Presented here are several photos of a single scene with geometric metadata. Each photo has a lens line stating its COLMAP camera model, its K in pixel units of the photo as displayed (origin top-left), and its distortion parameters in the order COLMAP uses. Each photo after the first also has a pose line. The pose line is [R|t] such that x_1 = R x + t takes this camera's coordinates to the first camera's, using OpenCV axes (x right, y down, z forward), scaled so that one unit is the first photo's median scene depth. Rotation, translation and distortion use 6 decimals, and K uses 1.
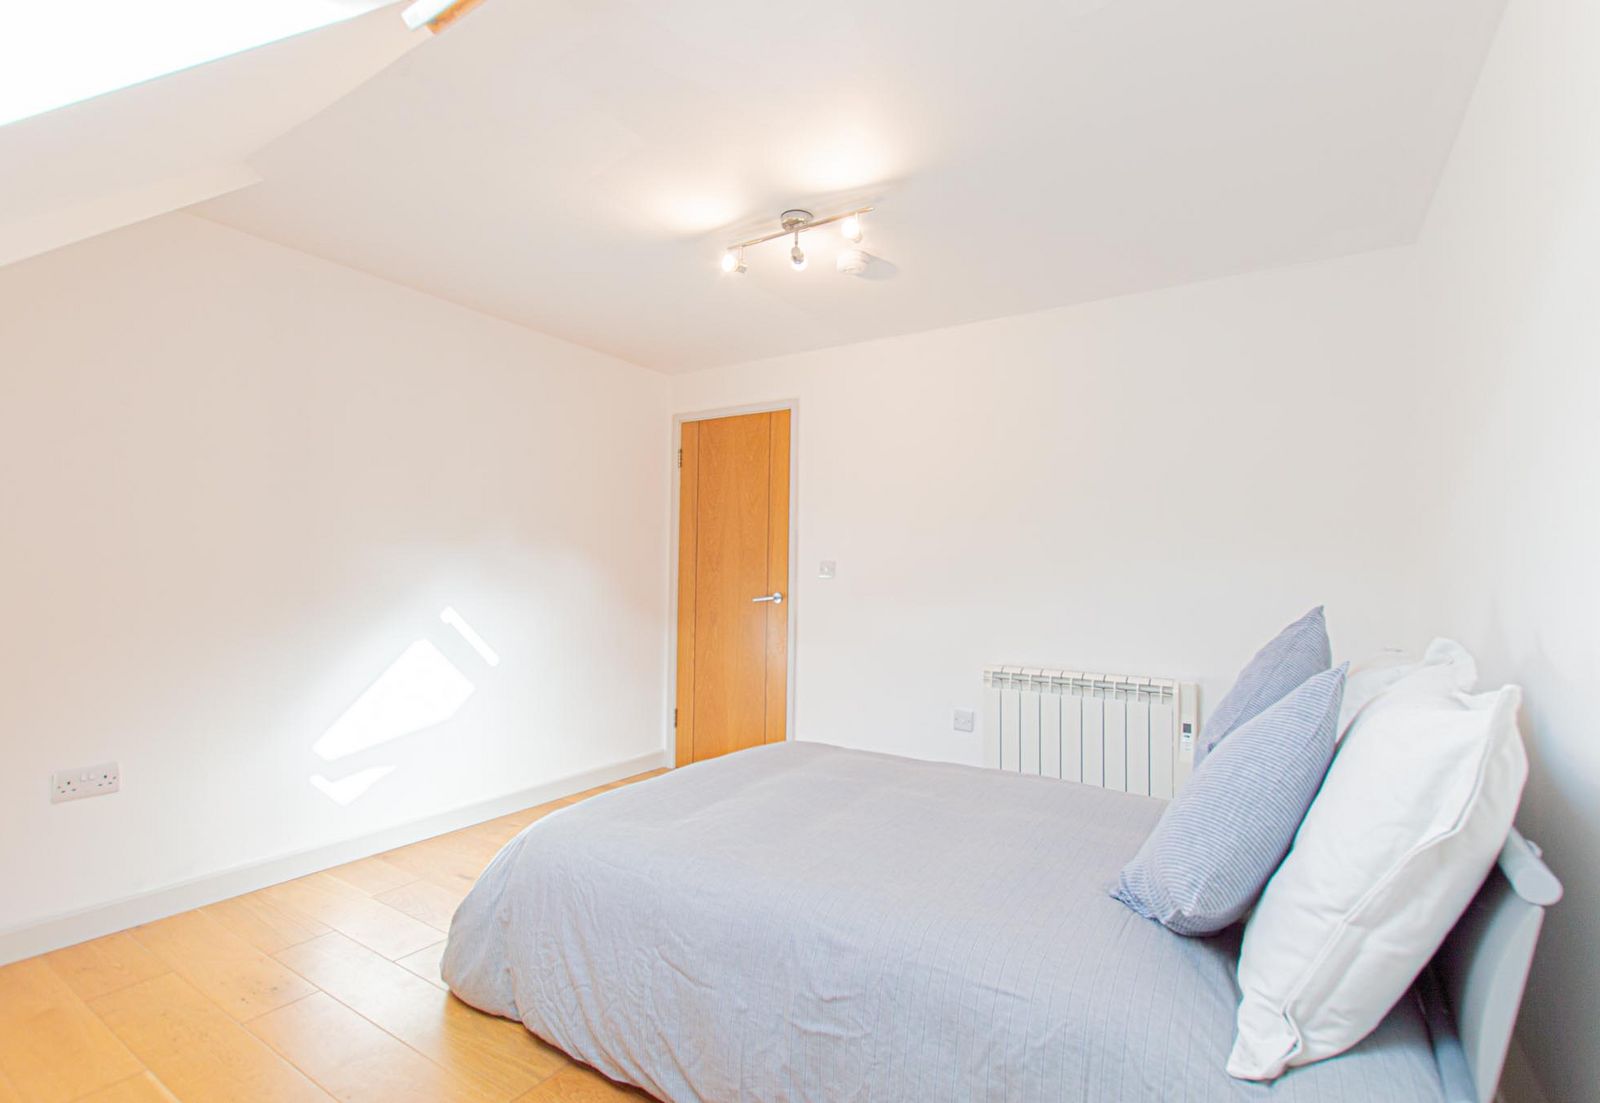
lens RADIAL K [[743.7, 0, 805.6], [0, 743.7, 555.4], [0, 0, 1]] dist [0.014612, -0.000579]
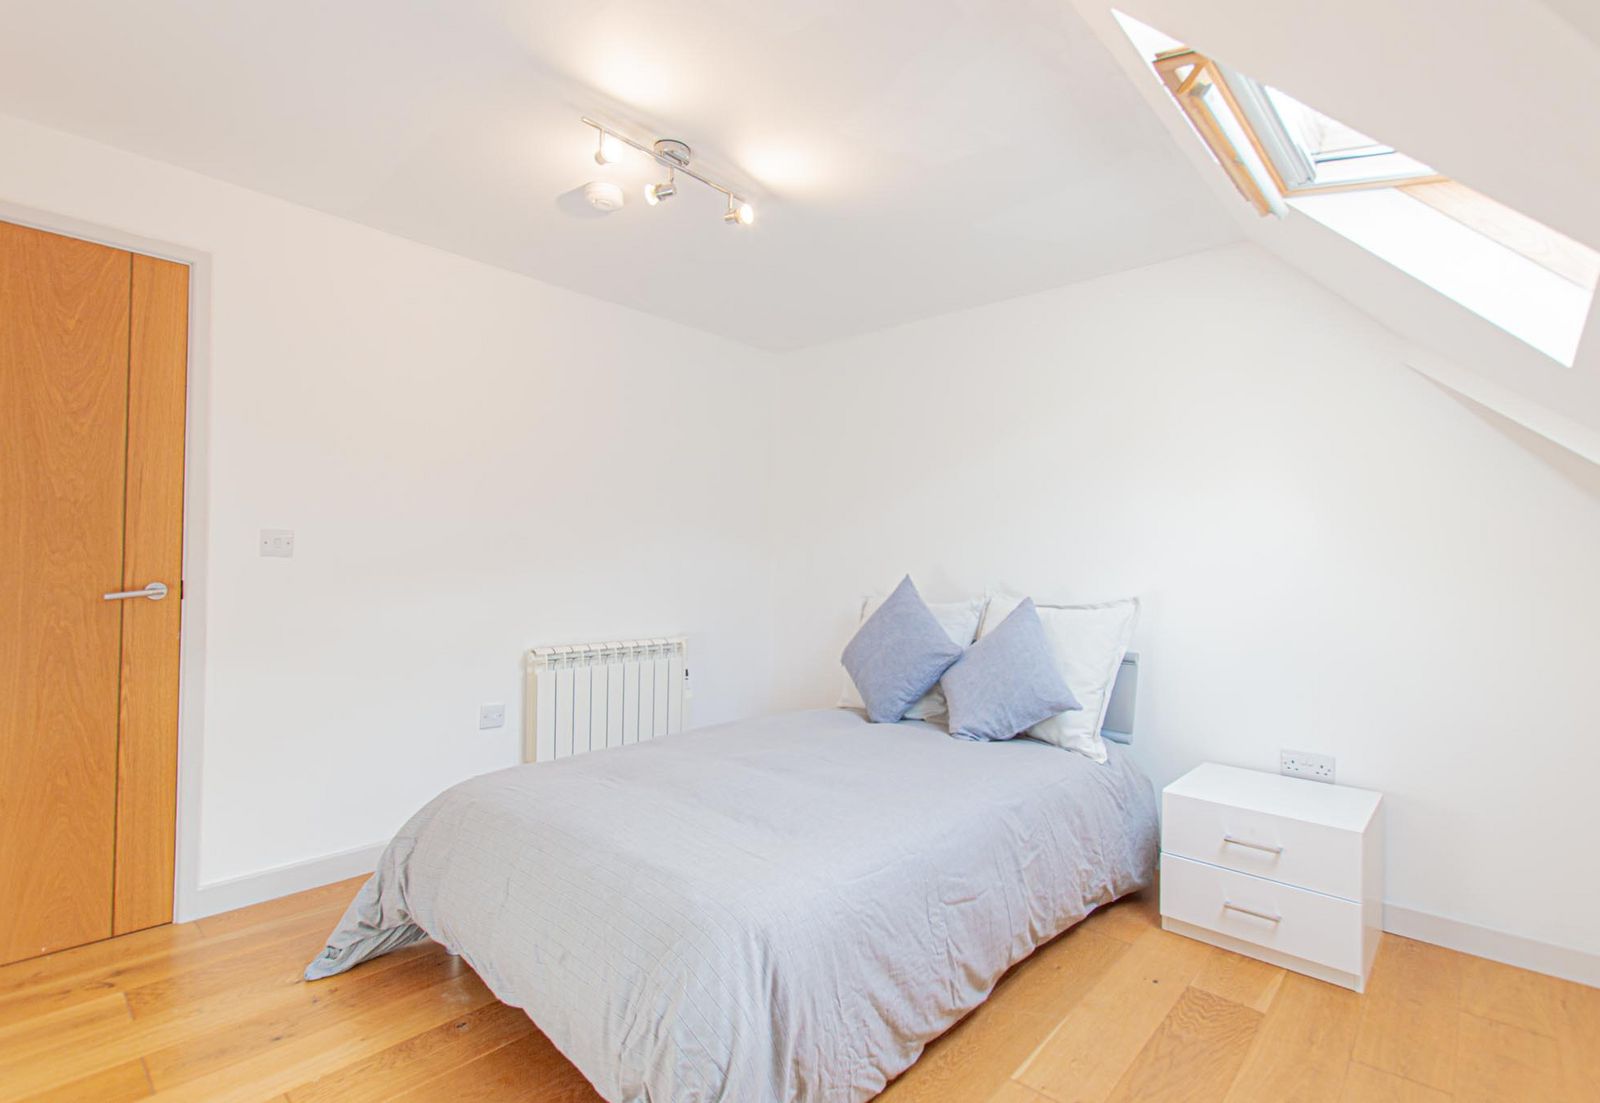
lens RADIAL K [[743.7, 0, 805.6], [0, 743.7, 555.4], [0, 0, 1]] dist [0.014612, -0.000579]
pose [[0.151326, 0.005507, 0.988469, -0.648499], [-0.026503, 0.999648, -0.001512, 0.021604], [-0.988129, -0.025969, 0.151418, 0.531739]]
